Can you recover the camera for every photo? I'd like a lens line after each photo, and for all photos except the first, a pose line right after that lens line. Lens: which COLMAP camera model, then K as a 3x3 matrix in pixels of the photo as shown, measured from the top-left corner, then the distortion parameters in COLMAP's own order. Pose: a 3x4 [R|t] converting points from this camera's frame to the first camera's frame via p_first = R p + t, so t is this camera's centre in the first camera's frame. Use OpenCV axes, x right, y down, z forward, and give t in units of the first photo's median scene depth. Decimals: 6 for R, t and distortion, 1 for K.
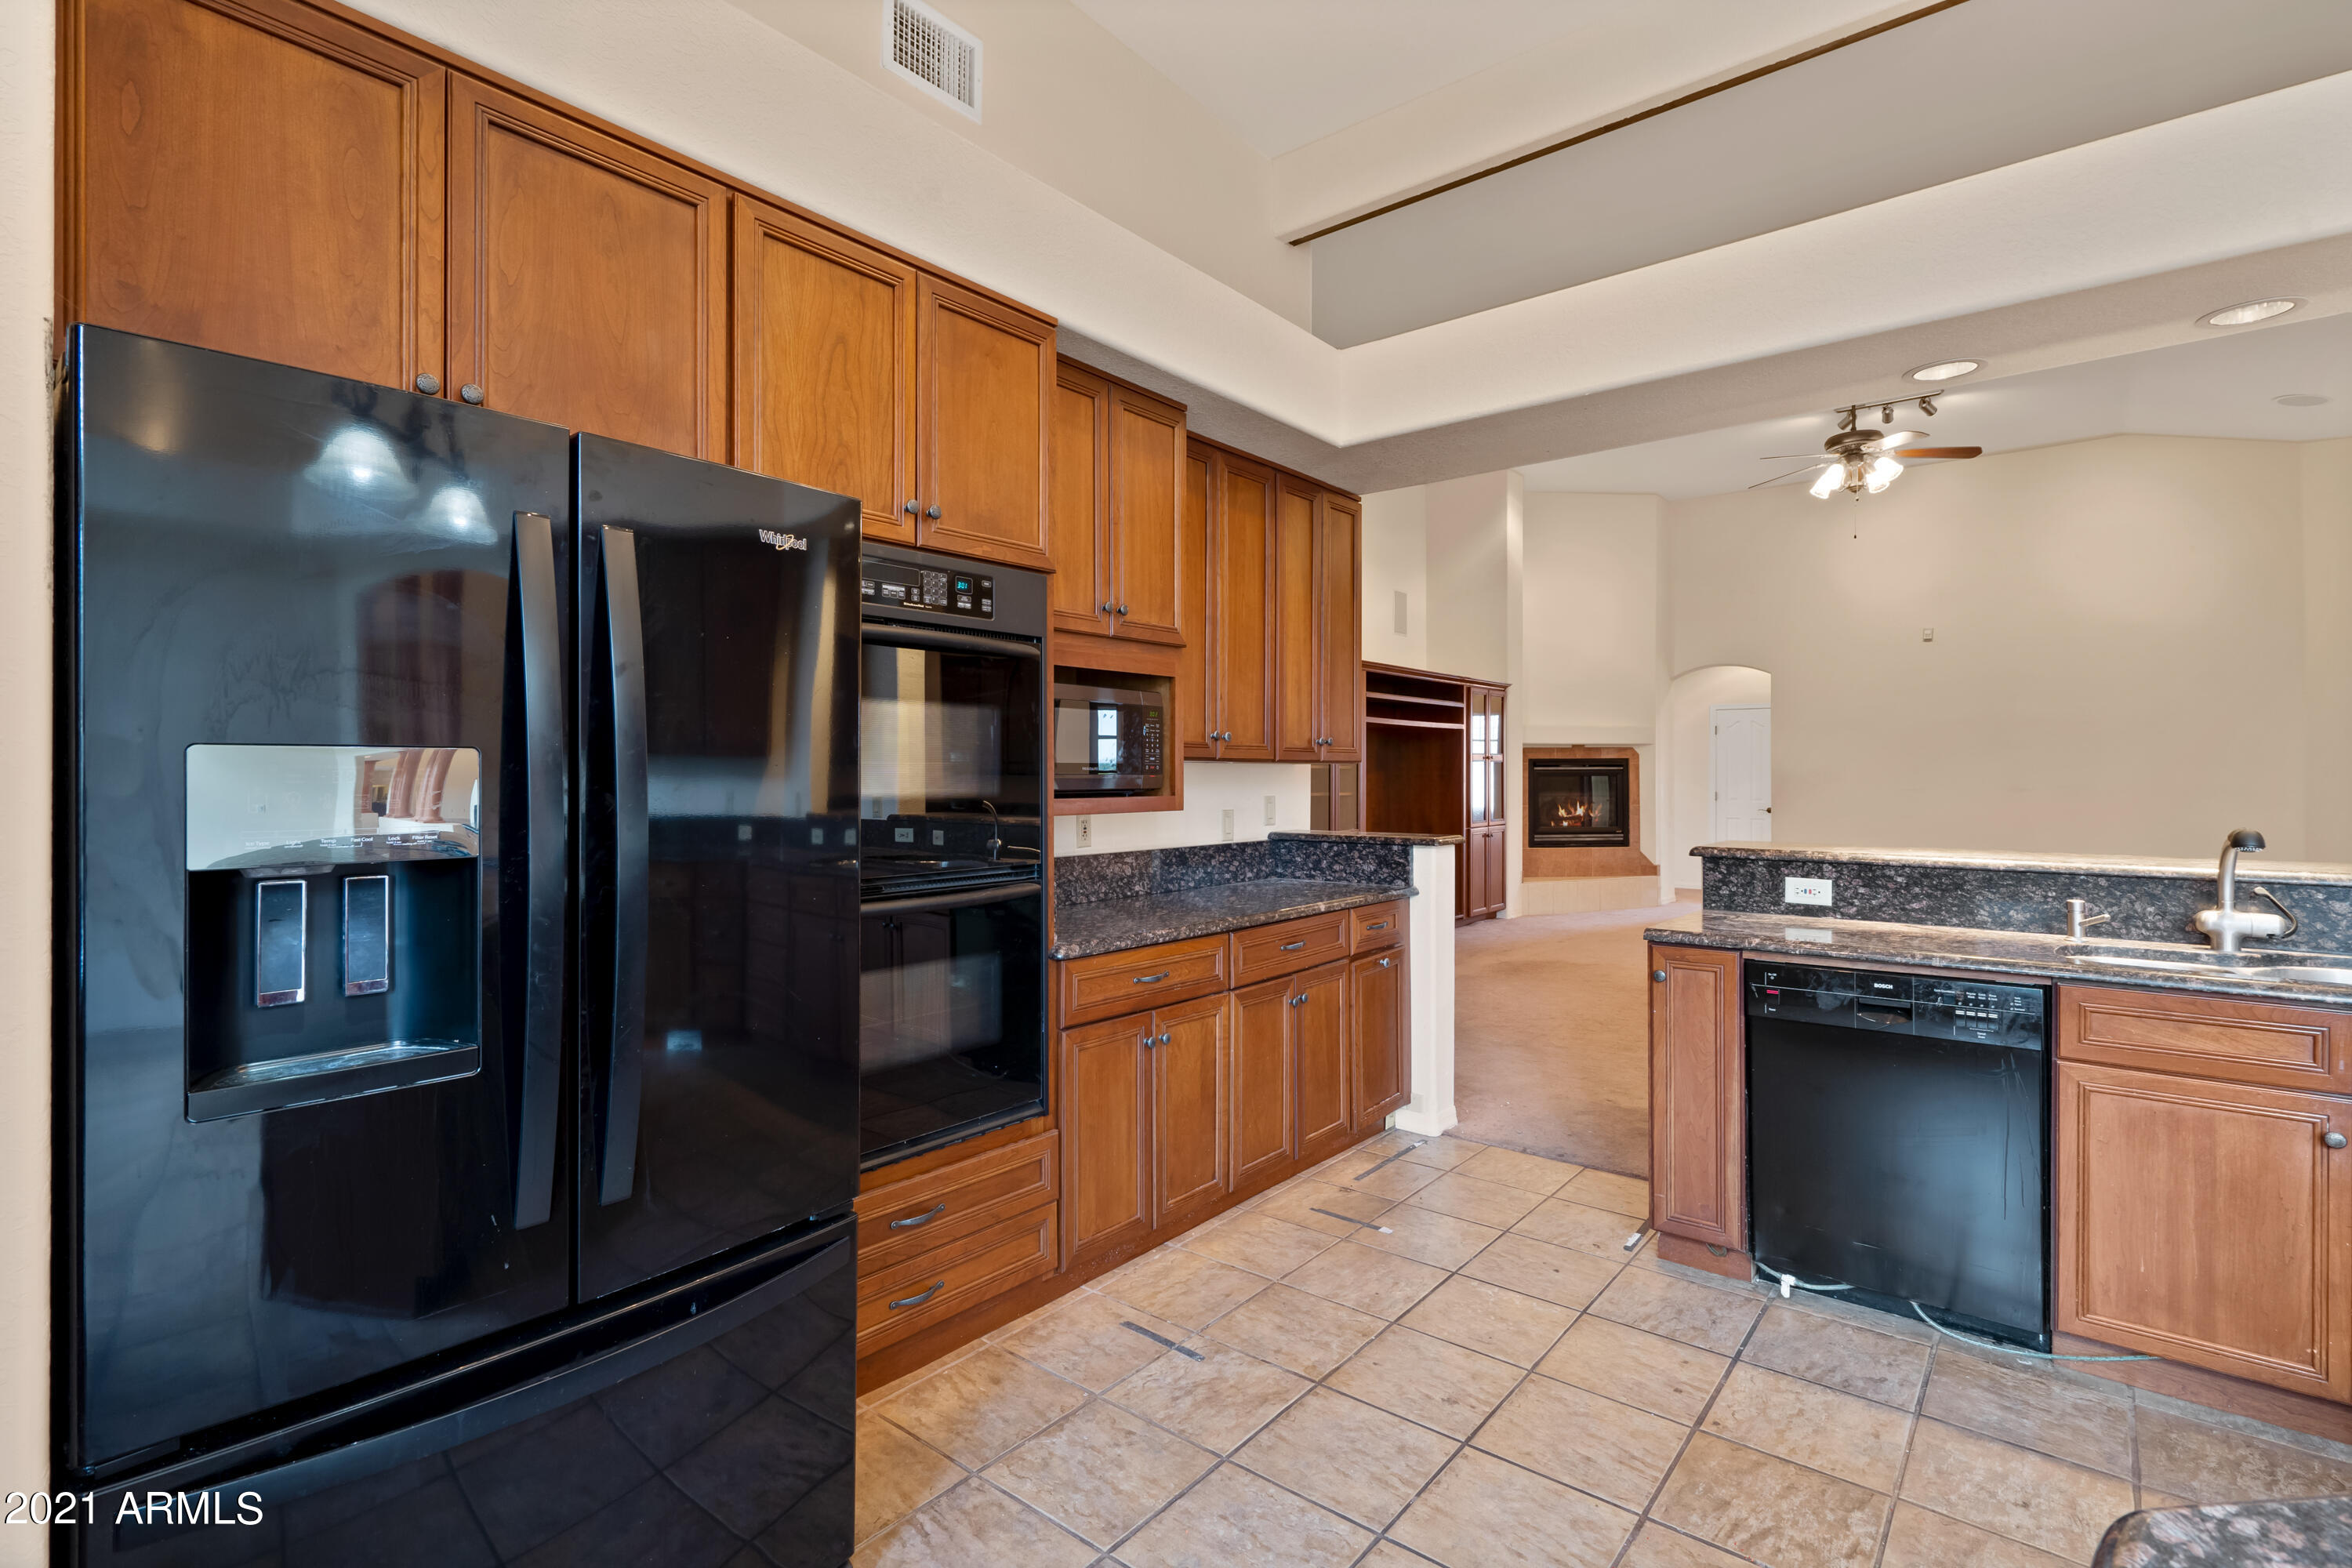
lens RADIAL K [[1120.3, 0, 1176.0], [0, 1120.3, 784.0], [0, 0, 1]] dist [-0.002542, -0.000513]
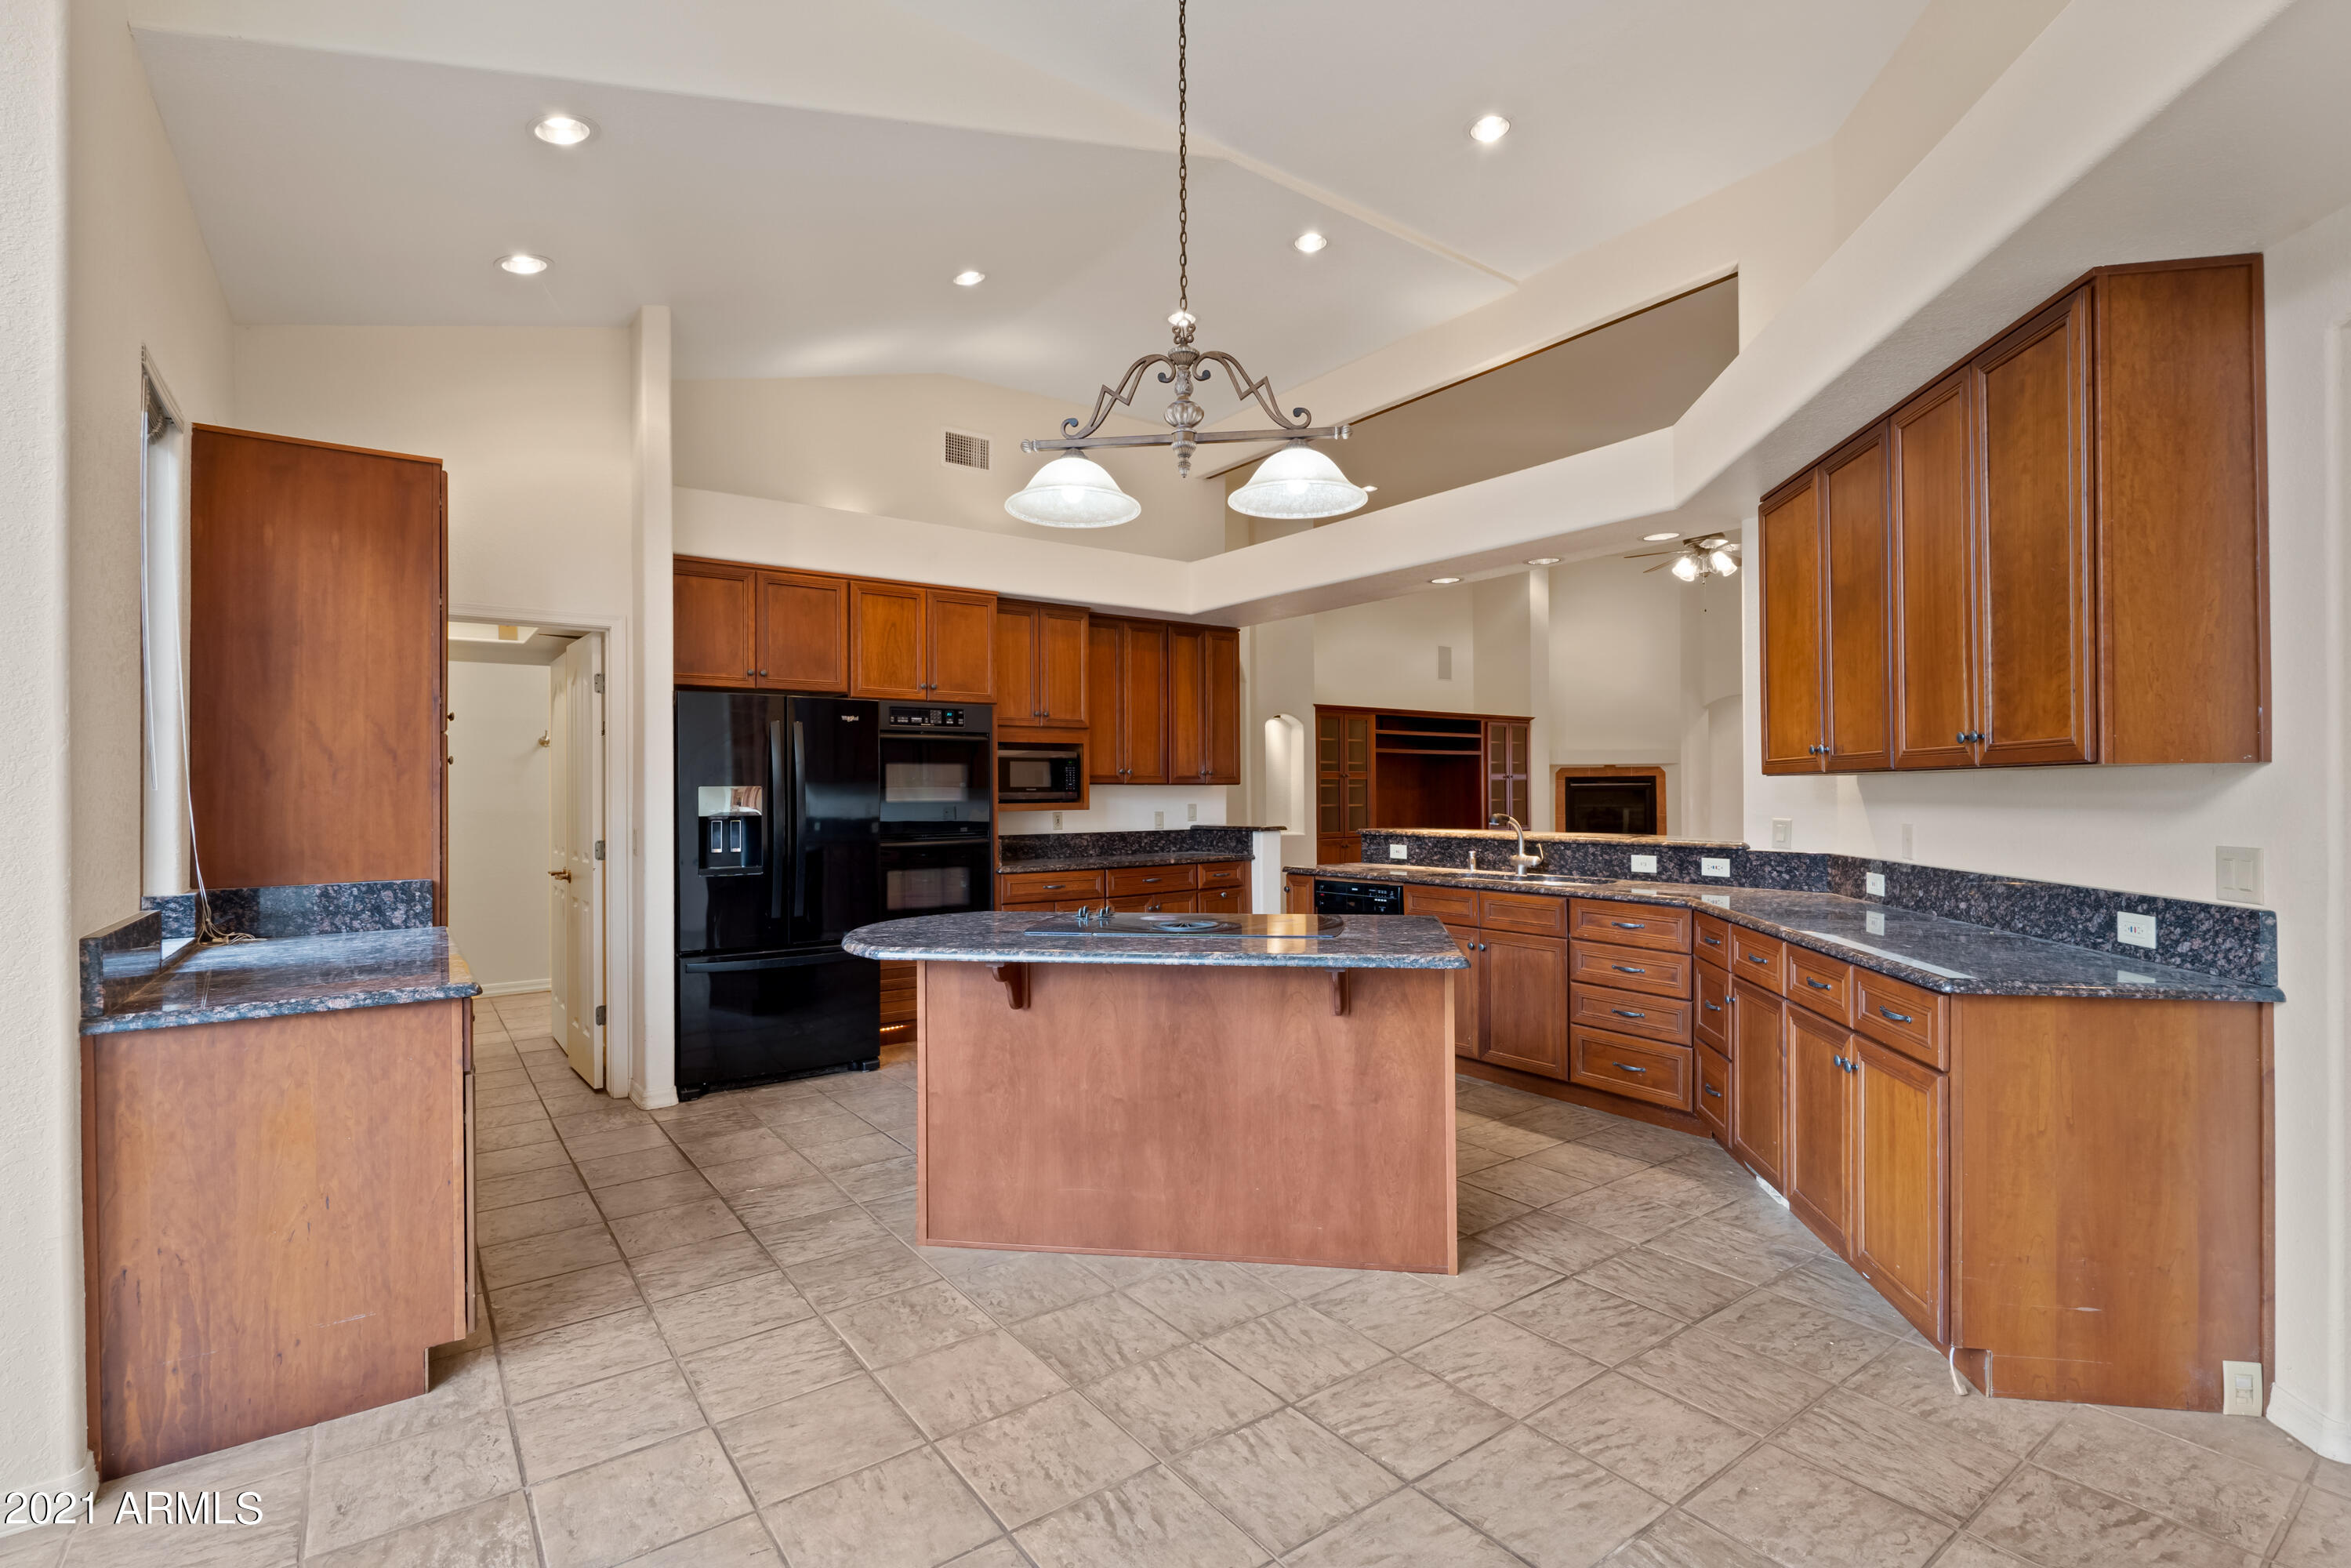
lens RADIAL K [[1119.9, 0, 1175.5], [0, 1119.9, 784.0], [0, 0, 1]] dist [-0.002542, -0.000513]
pose [[0.971841, -0.007953, -0.235504, 0.638235], [0.004078, 0.999848, -0.016937, 0.012241], [0.235603, 0.015500, 0.971726, -0.920233]]
